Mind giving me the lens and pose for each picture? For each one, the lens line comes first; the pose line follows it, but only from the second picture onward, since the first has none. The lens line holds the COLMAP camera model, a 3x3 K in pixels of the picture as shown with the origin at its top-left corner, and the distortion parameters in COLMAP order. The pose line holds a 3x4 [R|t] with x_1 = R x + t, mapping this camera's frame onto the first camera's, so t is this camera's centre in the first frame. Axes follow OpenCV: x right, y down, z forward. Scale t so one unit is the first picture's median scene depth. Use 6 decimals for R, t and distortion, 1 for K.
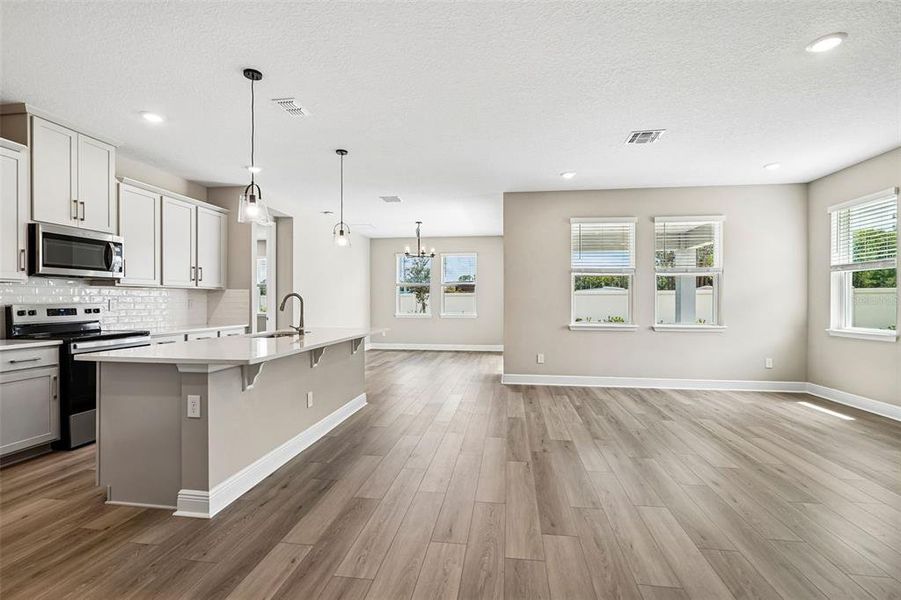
lens RADIAL K [[420.4, 0, 450.4], [0, 420.4, 302.5], [0, 0, 1]] dist [0.000290, 0.001139]
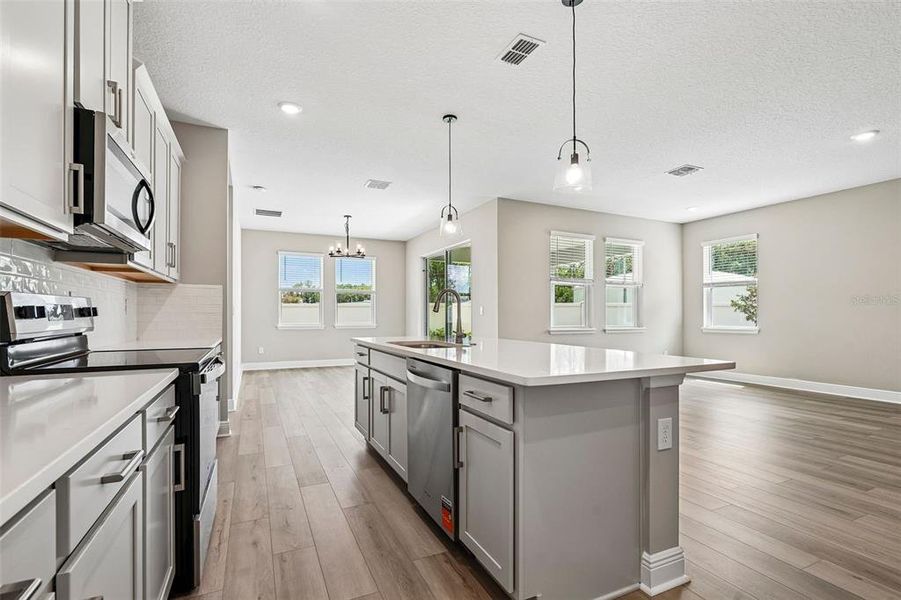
lens RADIAL K [[423.2, 0, 451.5], [0, 423.2, 310.4], [0, 0, 1]] dist [-0.002455, -0.000192]
pose [[0.833929, 0.004099, 0.551856, -0.780869], [0.003386, 0.999916, -0.012544, 0.026026], [-0.551861, 0.012330, 0.833845, 0.353350]]
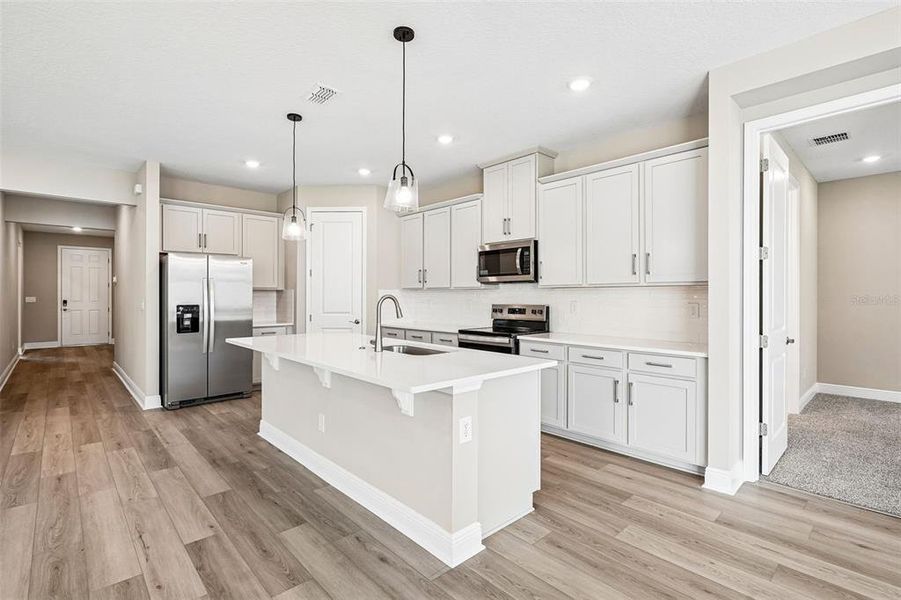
lens RADIAL K [[418.3, 0, 450.5], [0, 418.3, 300.0], [0, 0, 1]] dist [-0.002710, -0.000174]
pose [[-0.626583, 0.005593, -0.779335, 0.136517], [-0.004586, 0.999930, 0.010864, -0.021285], [0.779341, 0.010381, -0.626514, 1.531012]]
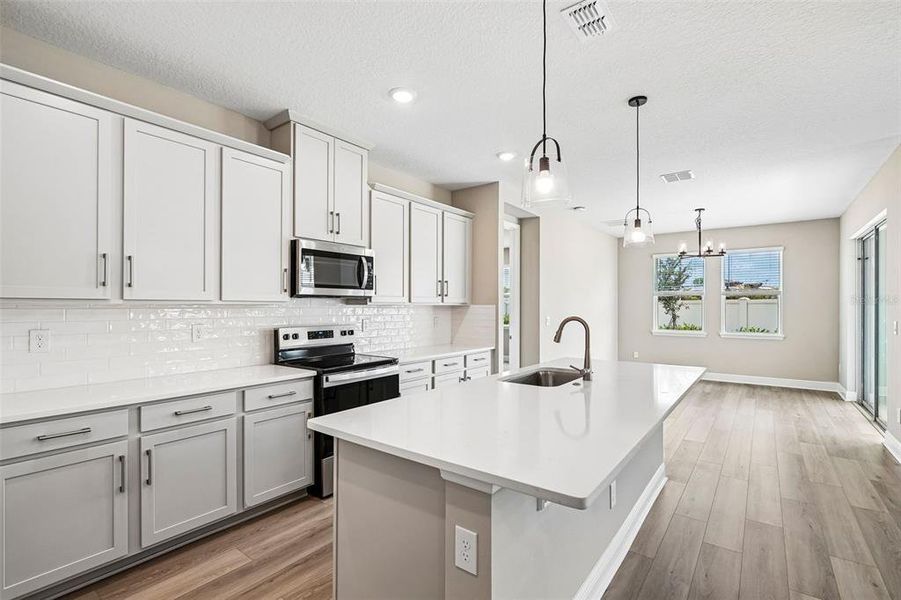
lens RADIAL K [[420.4, 0, 450.4], [0, 420.4, 302.5], [0, 0, 1]] dist [0.000290, 0.001139]
pose [[0.878426, -0.004911, -0.477854, -0.221024], [-0.002373, 0.999890, -0.014639, -0.033597], [0.477873, 0.013993, 0.878317, 0.309330]]
